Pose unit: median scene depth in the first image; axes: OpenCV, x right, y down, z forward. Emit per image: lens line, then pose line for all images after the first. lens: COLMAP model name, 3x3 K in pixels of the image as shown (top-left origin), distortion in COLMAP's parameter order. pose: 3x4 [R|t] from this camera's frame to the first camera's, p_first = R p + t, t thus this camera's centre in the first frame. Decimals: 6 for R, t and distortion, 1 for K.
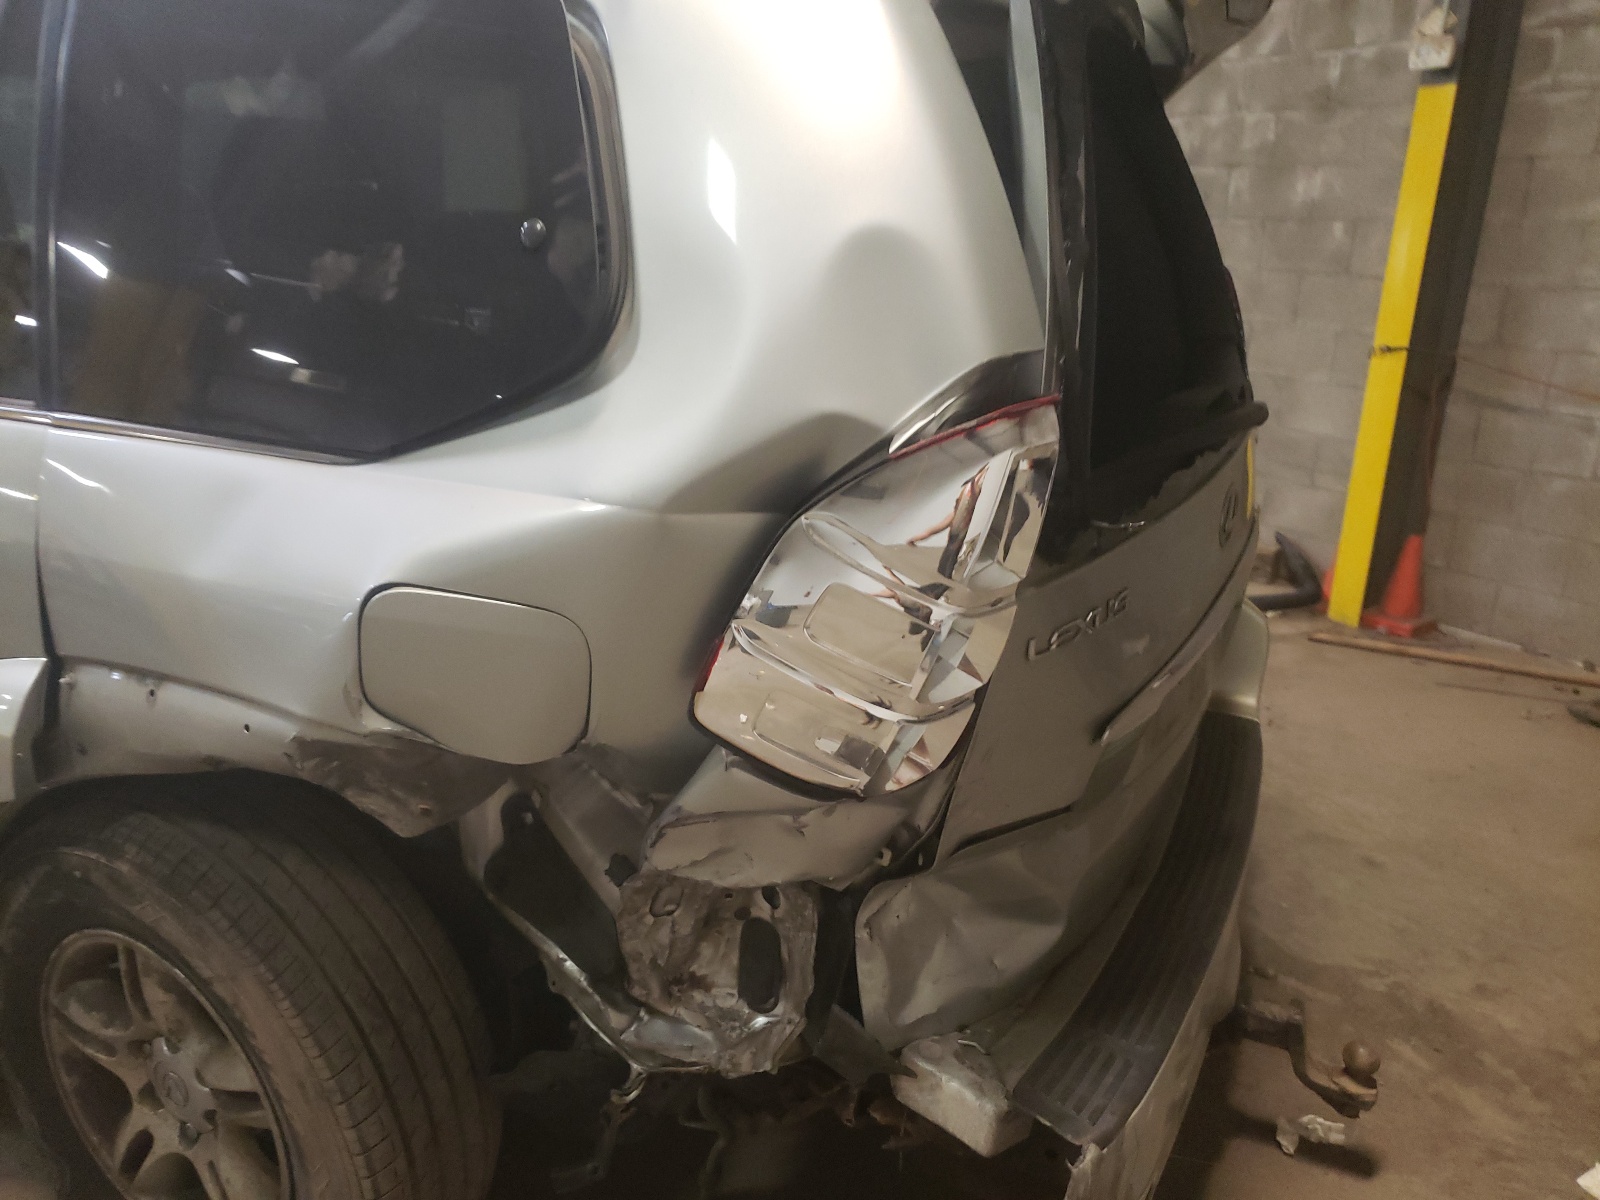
lens RADIAL K [[1245.2, 0, 793.4], [0, 1245.2, 595.9], [0, 0, 1]] dist [-0.048667, 0.037395]
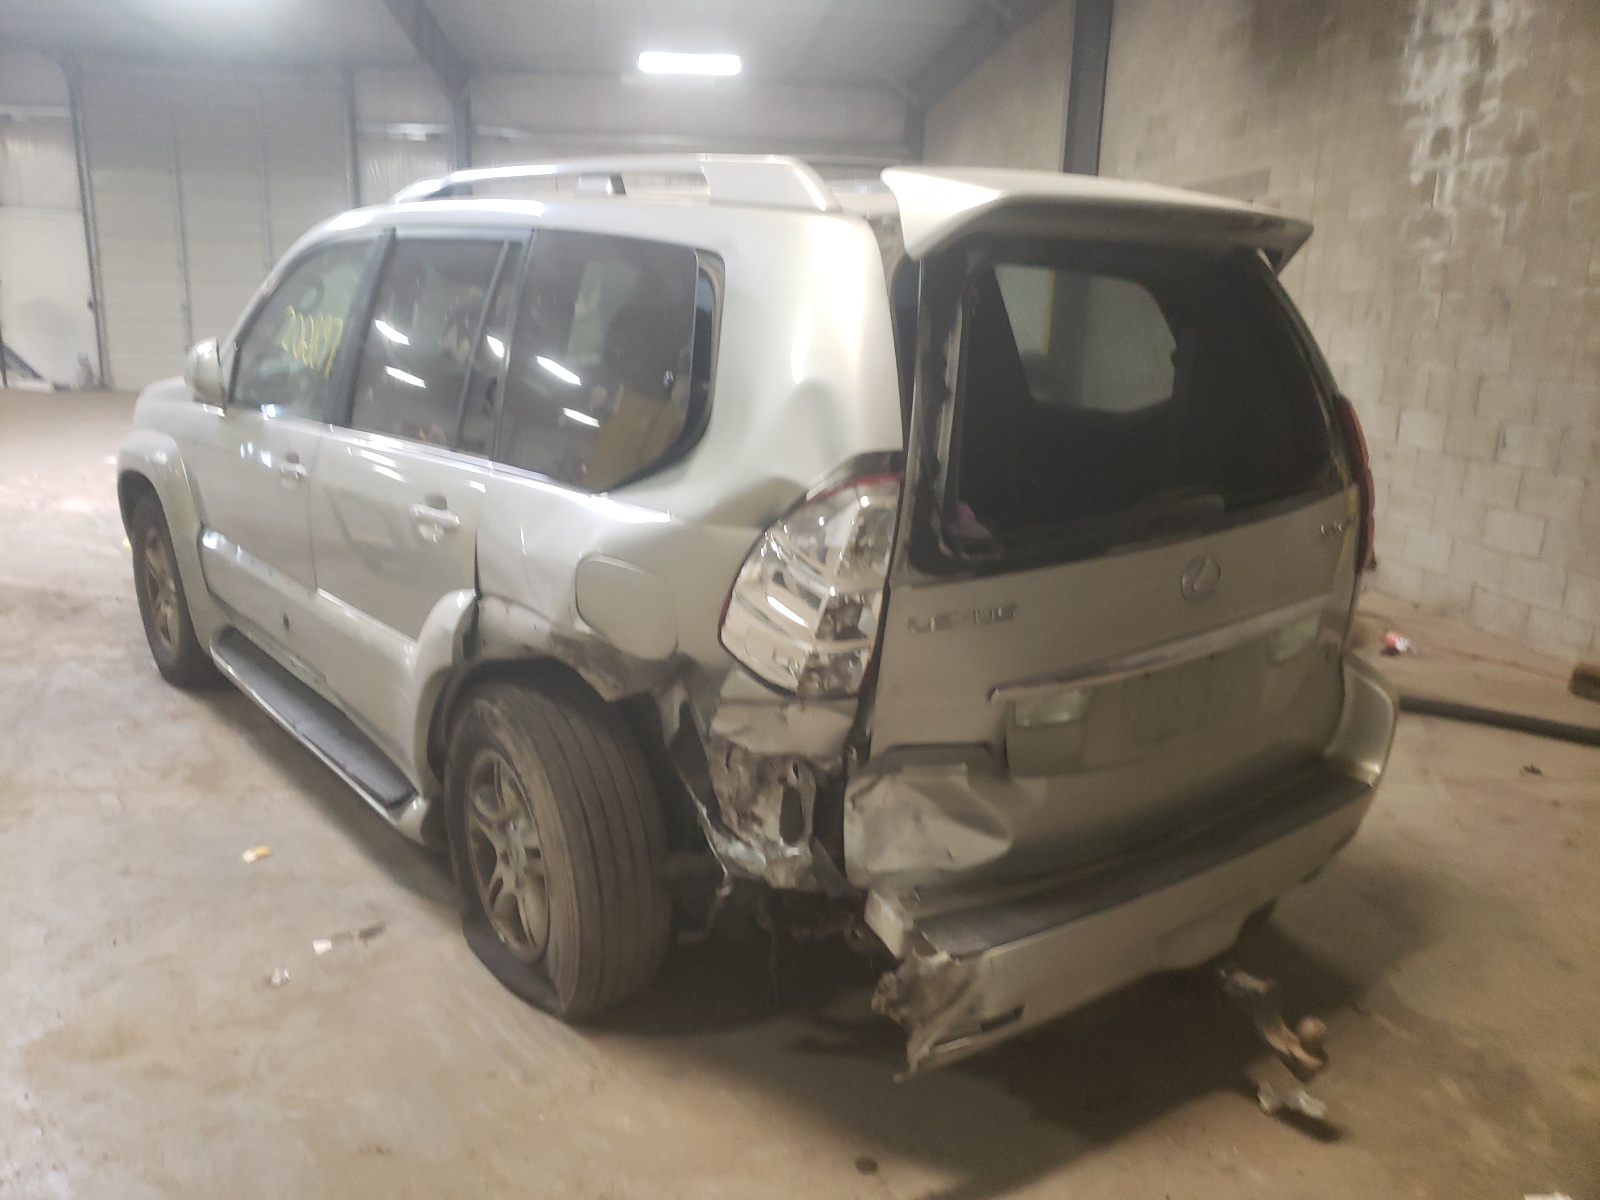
lens RADIAL K [[1245.2, 0, 801.9], [0, 1245.2, 603.2], [0, 0, 1]] dist [-0.048667, 0.037395]
pose [[0.895046, 0.092159, -0.436347, 0.669644], [-0.125457, 0.990935, -0.048049, 0.096450], [0.427964, 0.097748, 0.898494, -0.491863]]
